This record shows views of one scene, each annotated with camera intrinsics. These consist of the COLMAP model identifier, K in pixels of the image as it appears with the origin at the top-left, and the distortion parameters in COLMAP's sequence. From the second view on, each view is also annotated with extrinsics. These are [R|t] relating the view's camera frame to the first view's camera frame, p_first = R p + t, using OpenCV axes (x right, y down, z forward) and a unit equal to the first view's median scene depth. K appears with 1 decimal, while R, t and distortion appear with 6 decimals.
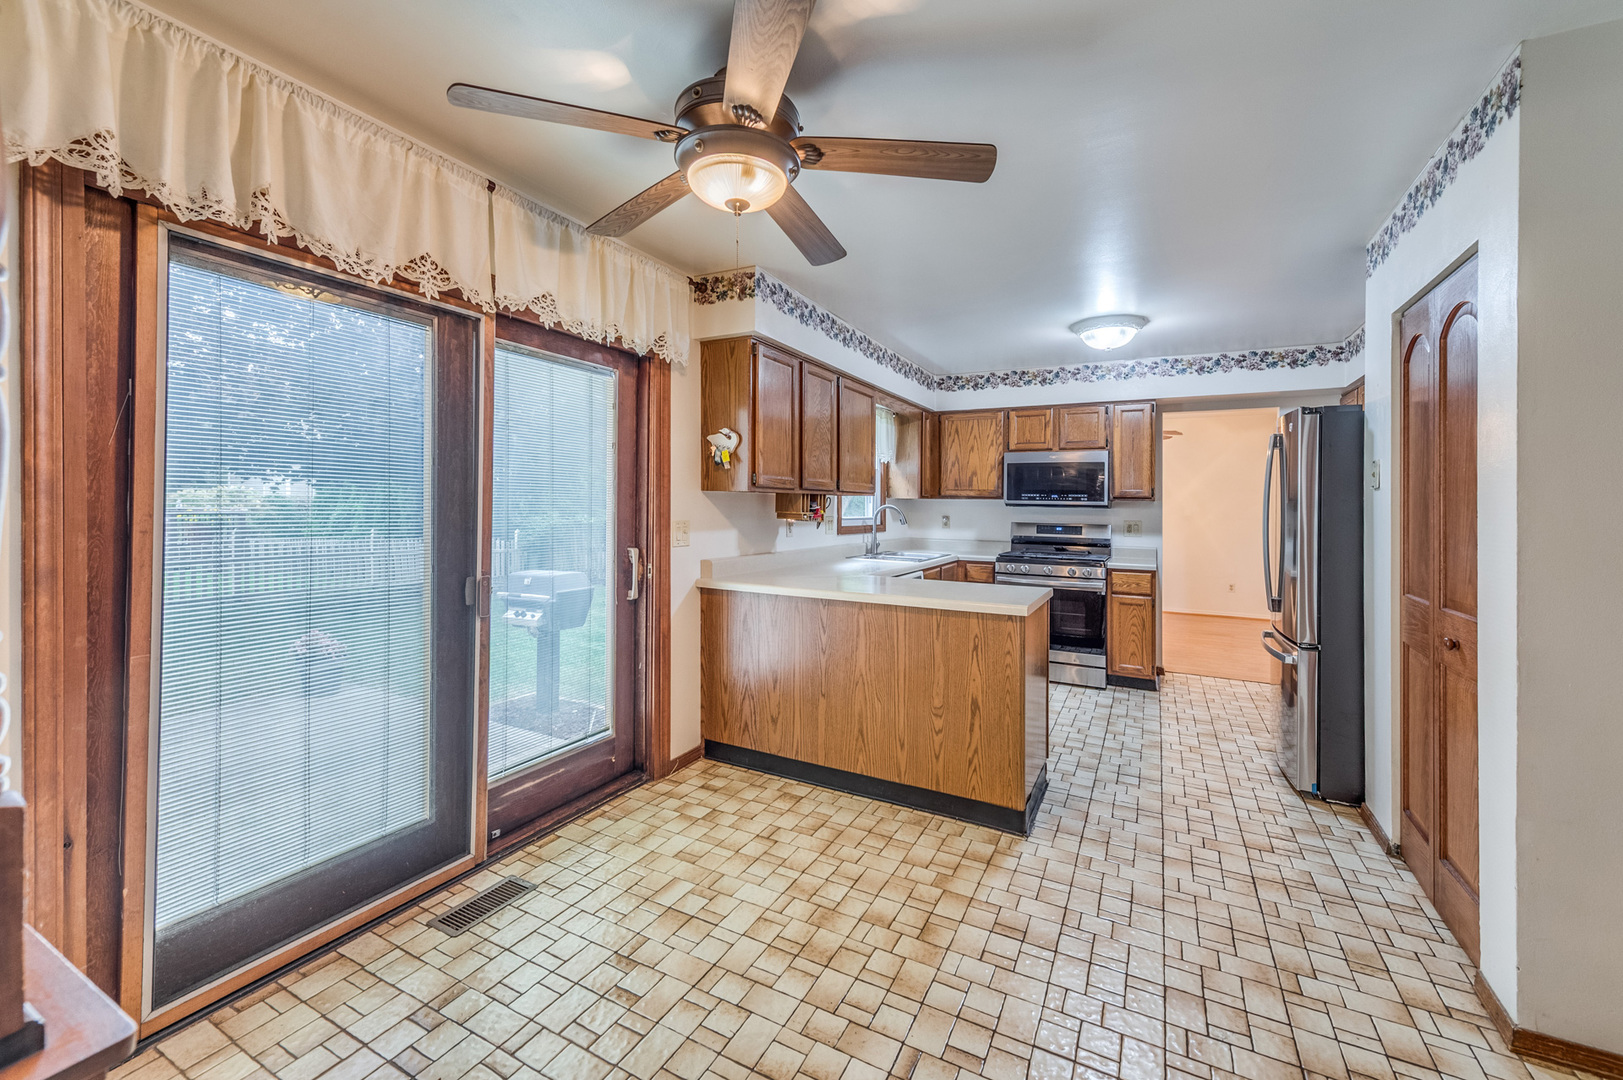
lens RADIAL K [[641.8, 0, 785.7], [0, 641.8, 491.4], [0, 0, 1]] dist [0.011425, -0.001570]
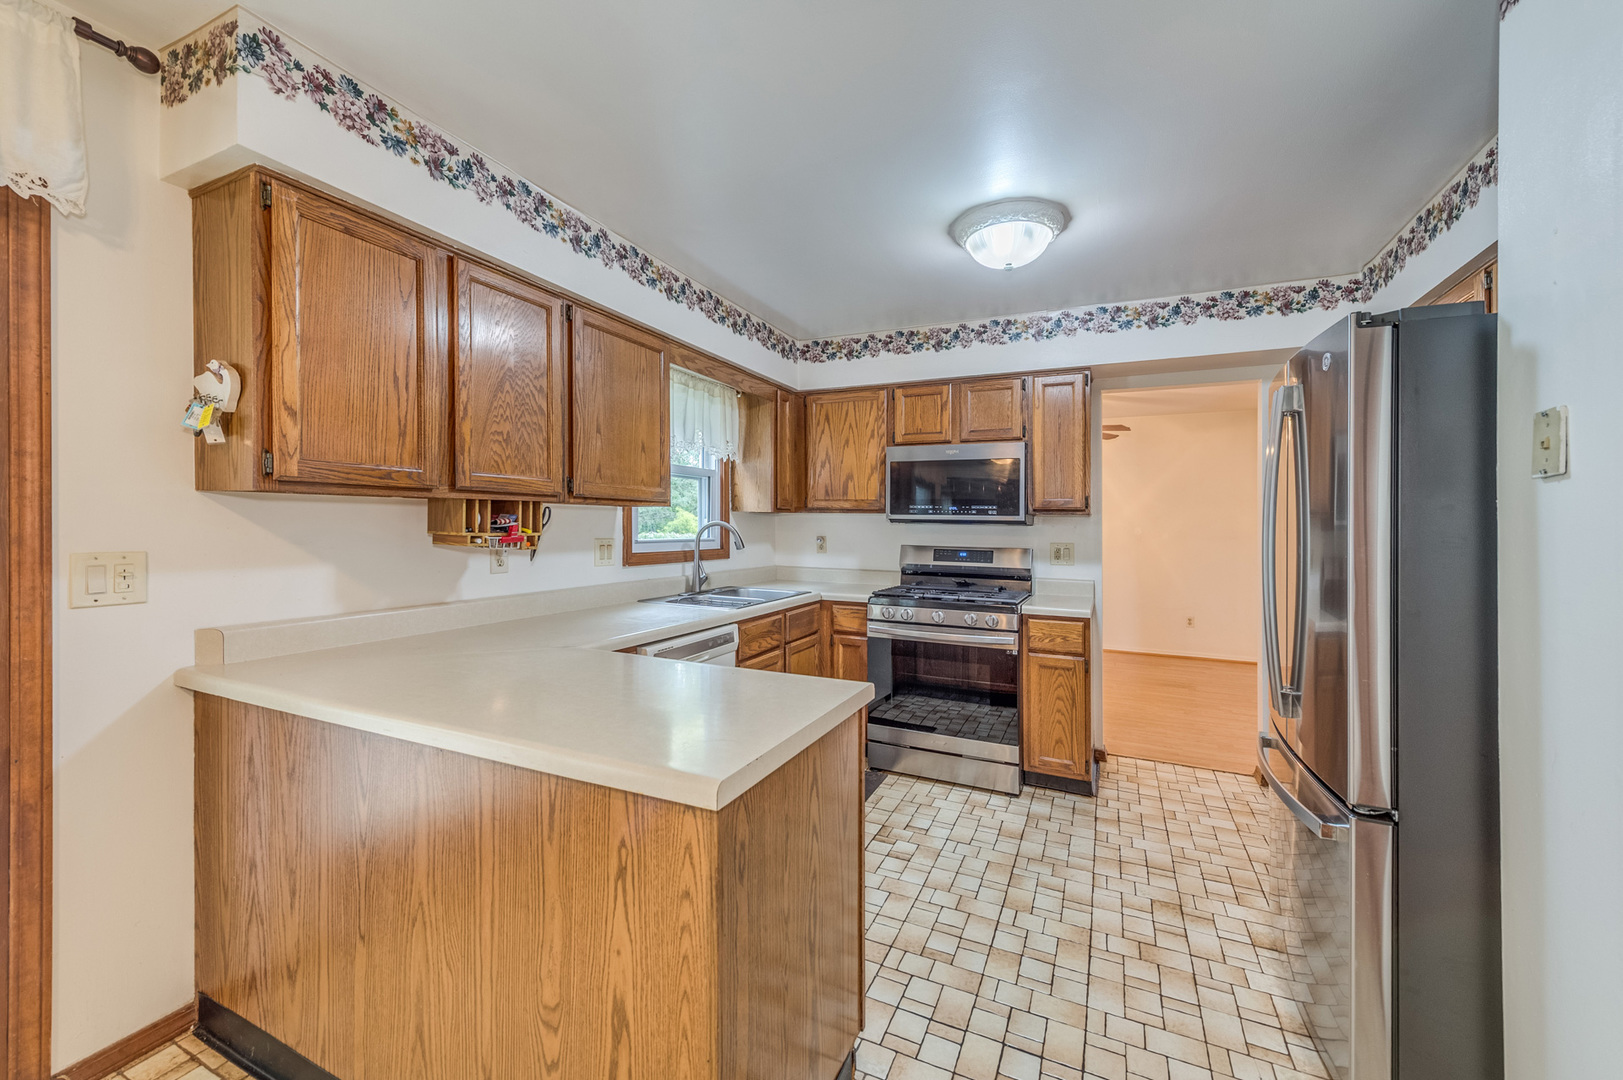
lens RADIAL K [[640.3, 0, 795.0], [0, 640.3, 502.9], [0, 0, 1]] dist [0.007256, -0.000373]
pose [[0.997942, 0.000841, 0.064117, 0.232376], [-0.000146, 0.999941, -0.010846, 0.010780], [-0.064122, 0.010815, 0.997883, 0.363829]]
